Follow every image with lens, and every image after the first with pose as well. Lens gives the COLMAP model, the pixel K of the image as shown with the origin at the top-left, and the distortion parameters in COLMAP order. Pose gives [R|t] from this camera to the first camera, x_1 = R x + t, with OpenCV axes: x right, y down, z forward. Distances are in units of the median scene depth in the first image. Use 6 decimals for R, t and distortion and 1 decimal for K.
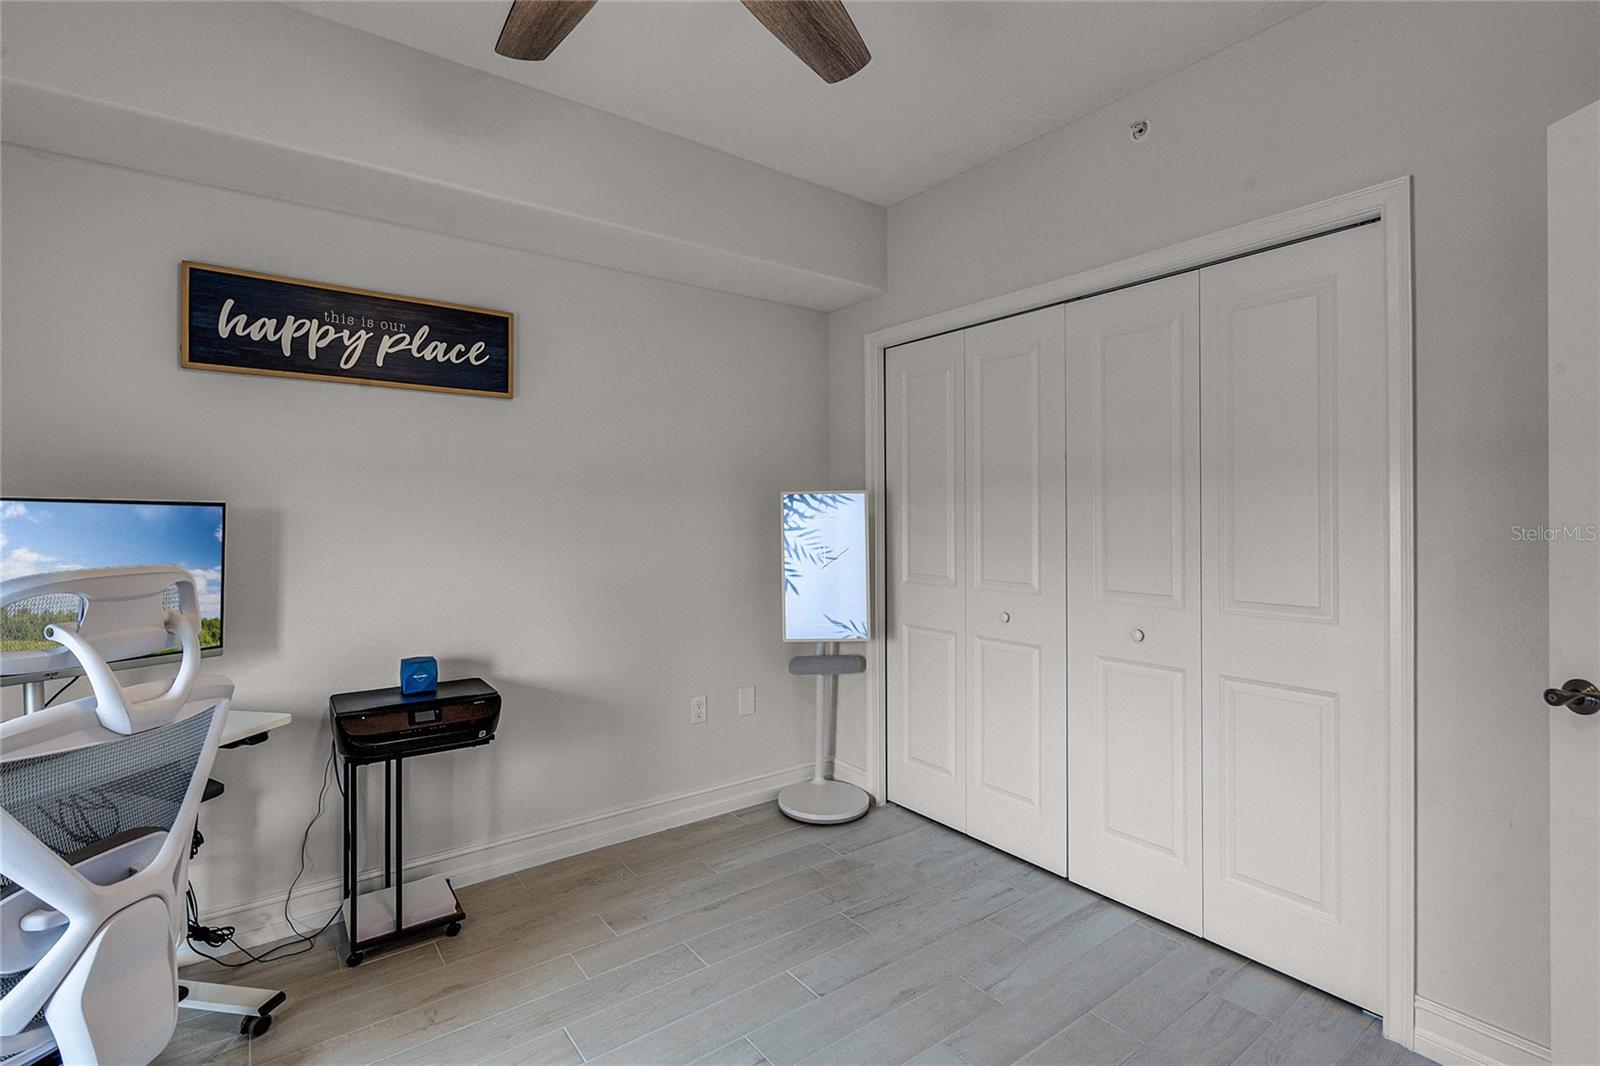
lens RADIAL K [[737.5, 0, 795.5], [0, 737.5, 513.0], [0, 0, 1]] dist [0.001516, 0.000518]
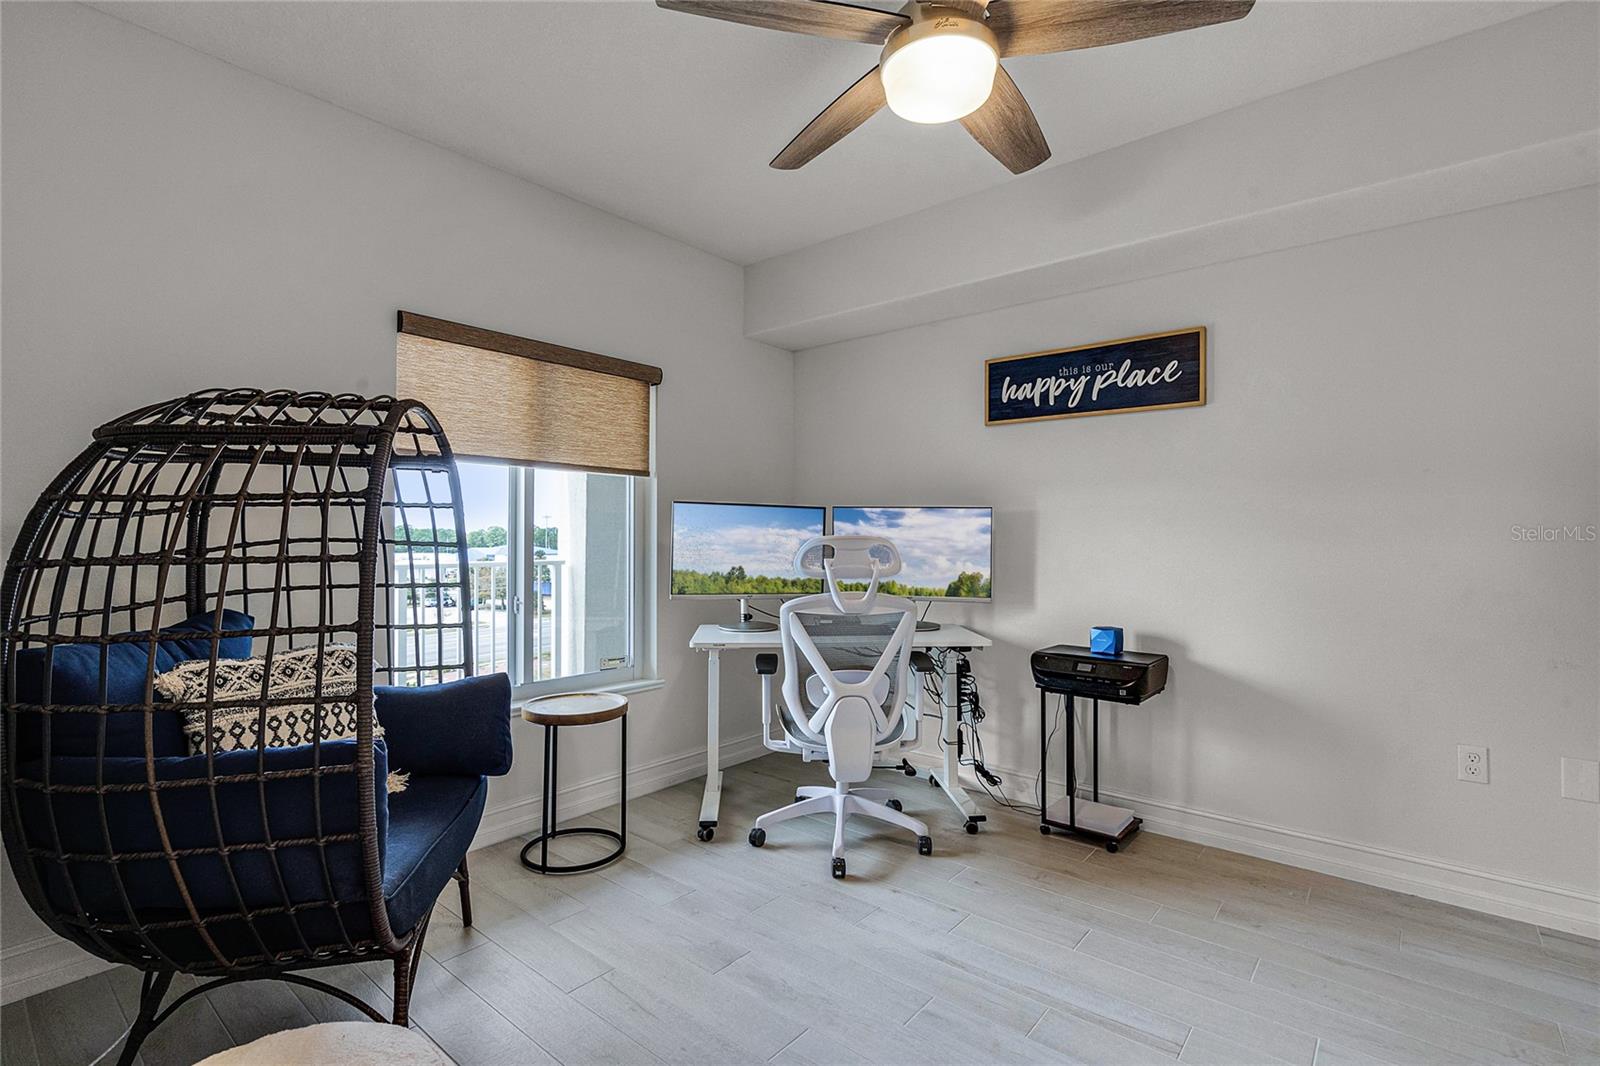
lens RADIAL K [[737.5, 0, 795.5], [0, 737.5, 513.0], [0, 0, 1]] dist [0.001516, 0.000518]
pose [[0.239382, -0.023078, -0.970651, 0.583720], [0.003342, 0.999731, -0.022945, 0.029222], [0.970920, 0.002248, 0.239395, 0.178539]]
